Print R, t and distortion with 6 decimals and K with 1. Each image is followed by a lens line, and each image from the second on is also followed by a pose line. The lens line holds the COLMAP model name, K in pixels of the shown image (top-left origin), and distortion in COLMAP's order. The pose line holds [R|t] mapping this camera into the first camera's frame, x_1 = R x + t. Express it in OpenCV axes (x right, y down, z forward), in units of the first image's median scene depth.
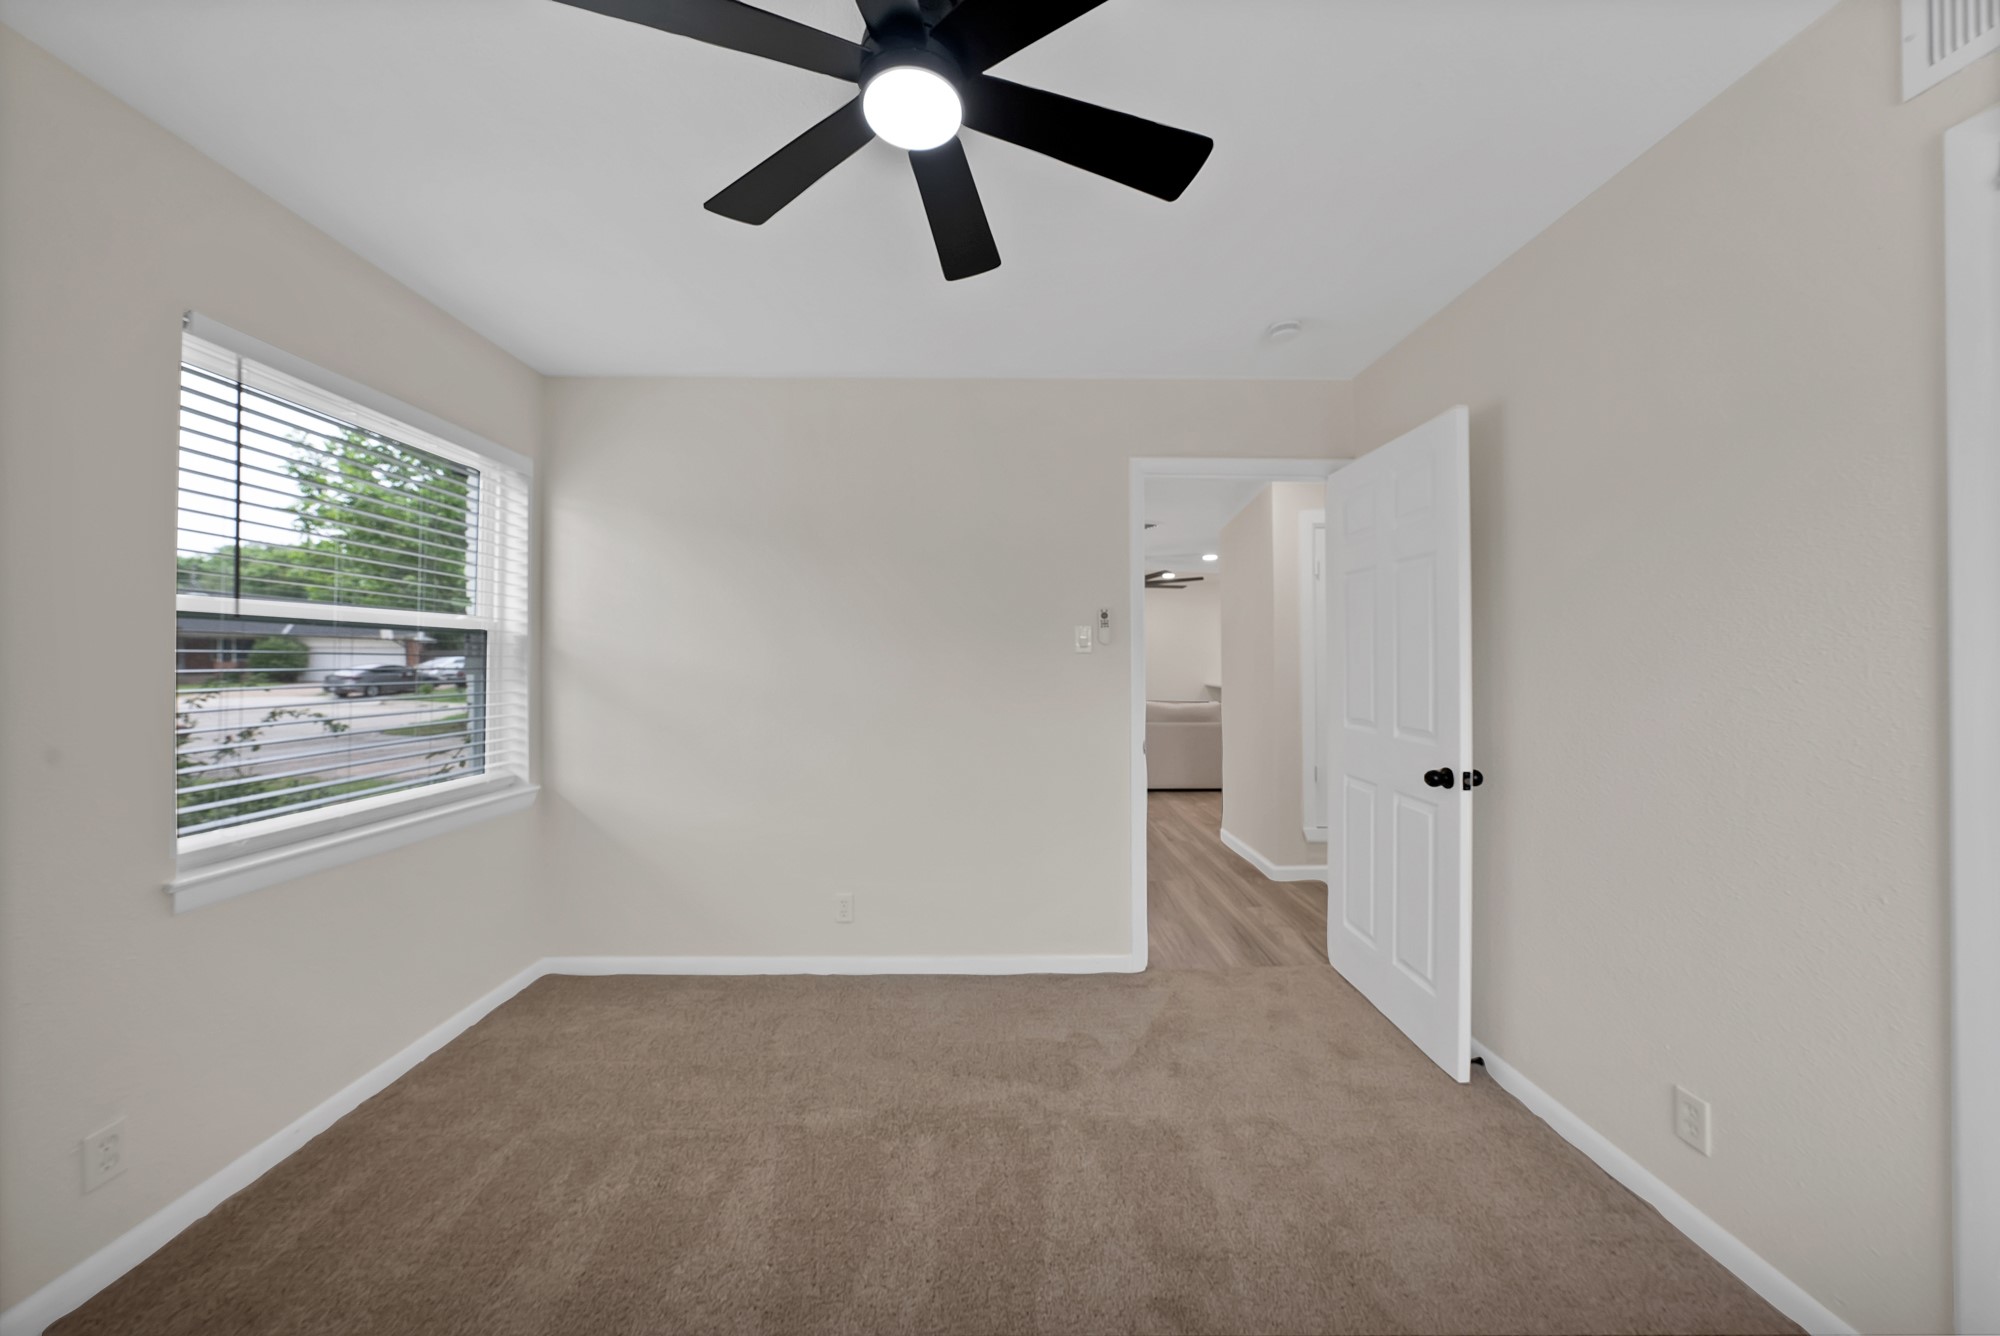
lens RADIAL K [[644.7, 0, 997.0], [0, 644.7, 665.3], [0, 0, 1]] dist [-0.005535, 0.000064]
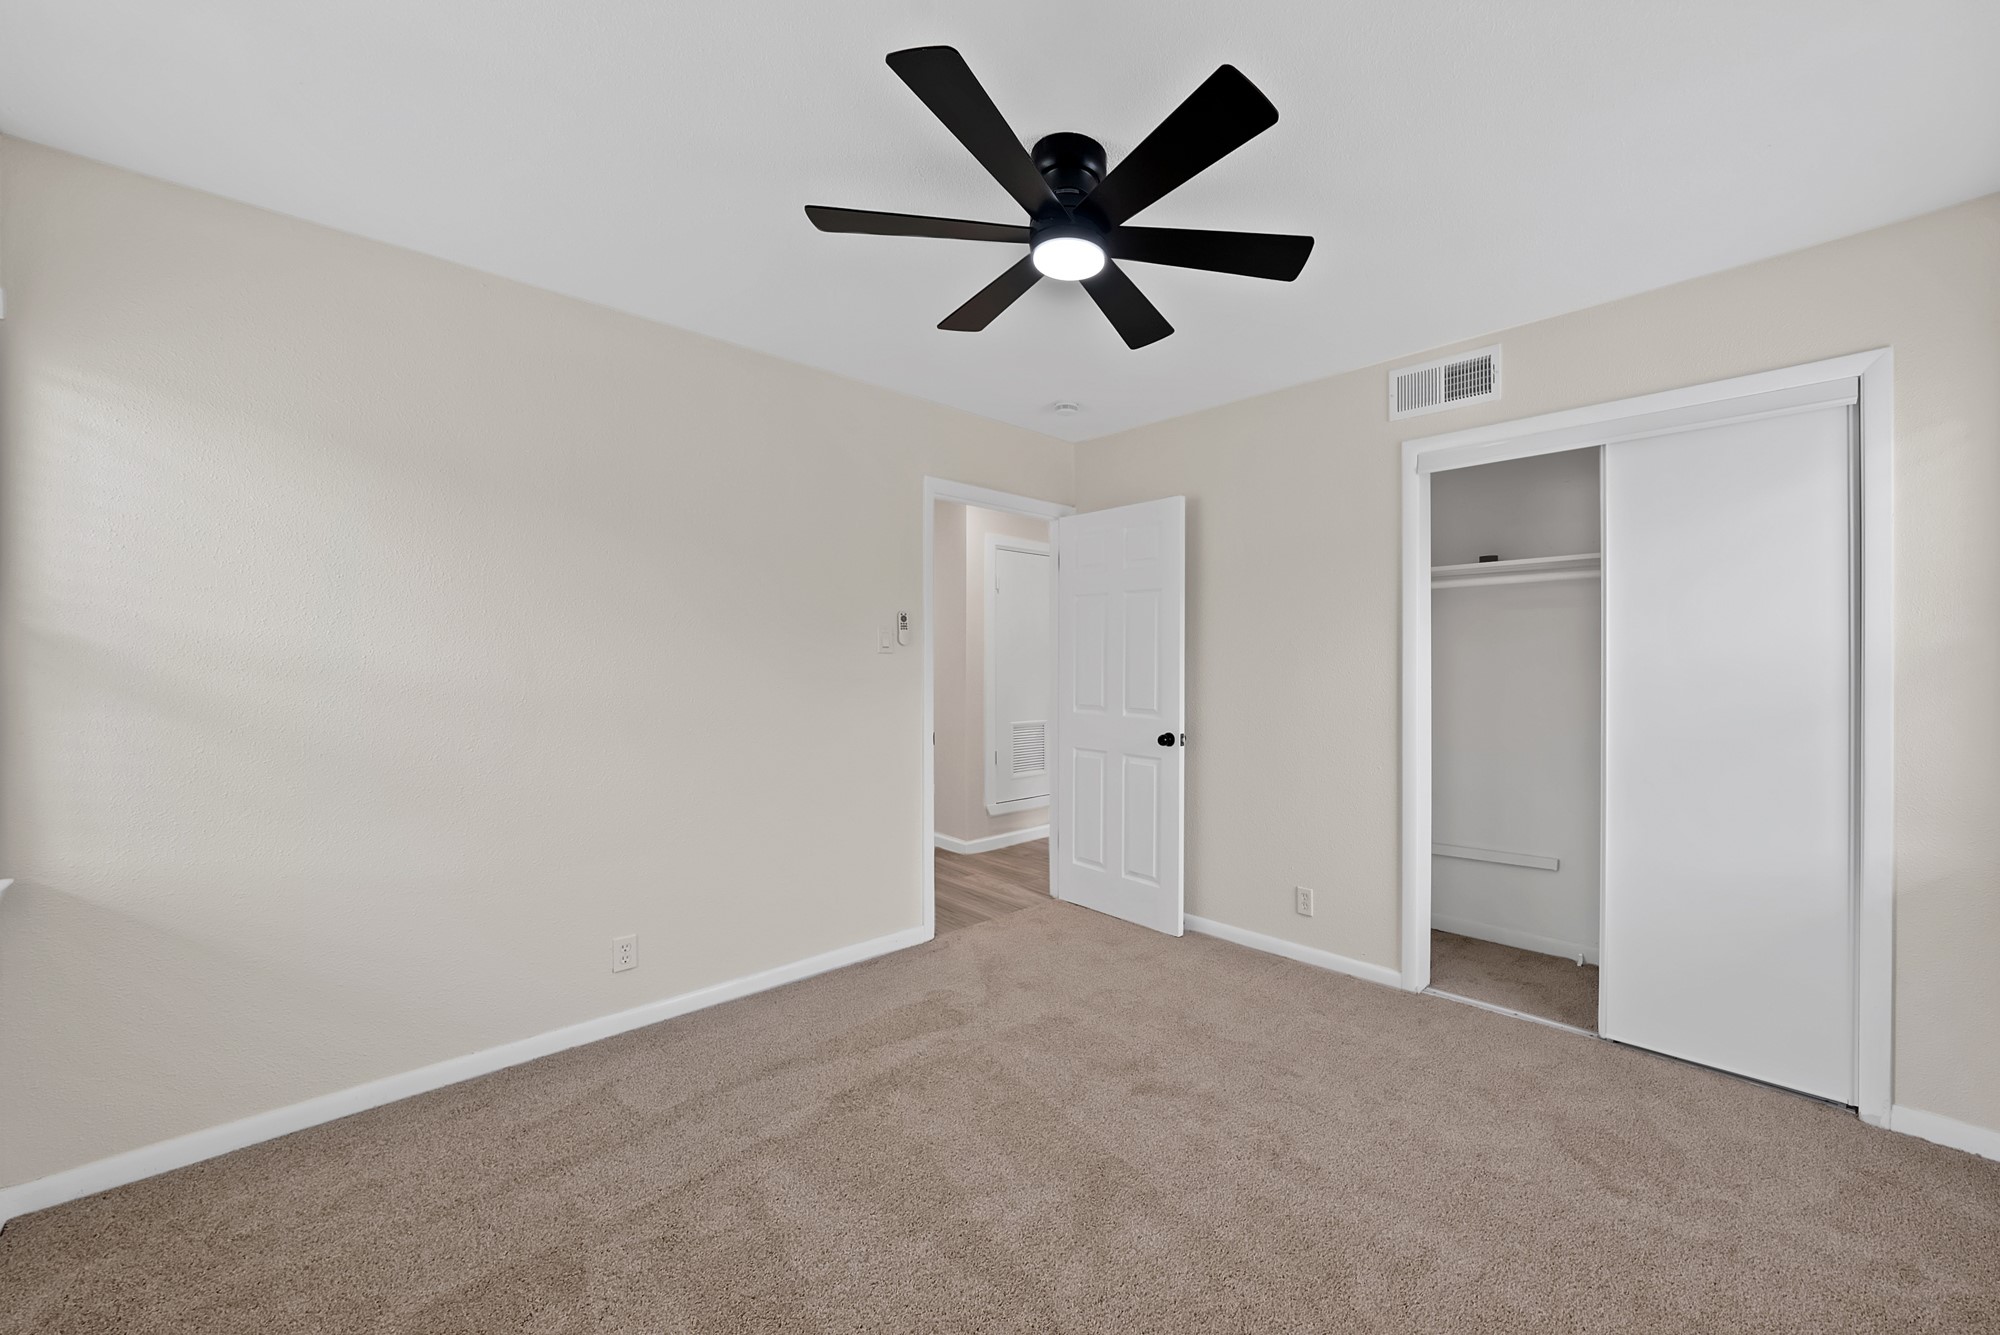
lens RADIAL K [[727.3, 0, 1002.9], [0, 727.3, 668.9], [0, 0, 1]] dist [-0.018593, 0.000962]
pose [[0.768431, -0.001053, 0.639931, -0.639851], [-0.000740, 0.999997, 0.002534, 0.005350], [-0.639932, -0.002421, 0.768428, -0.056534]]
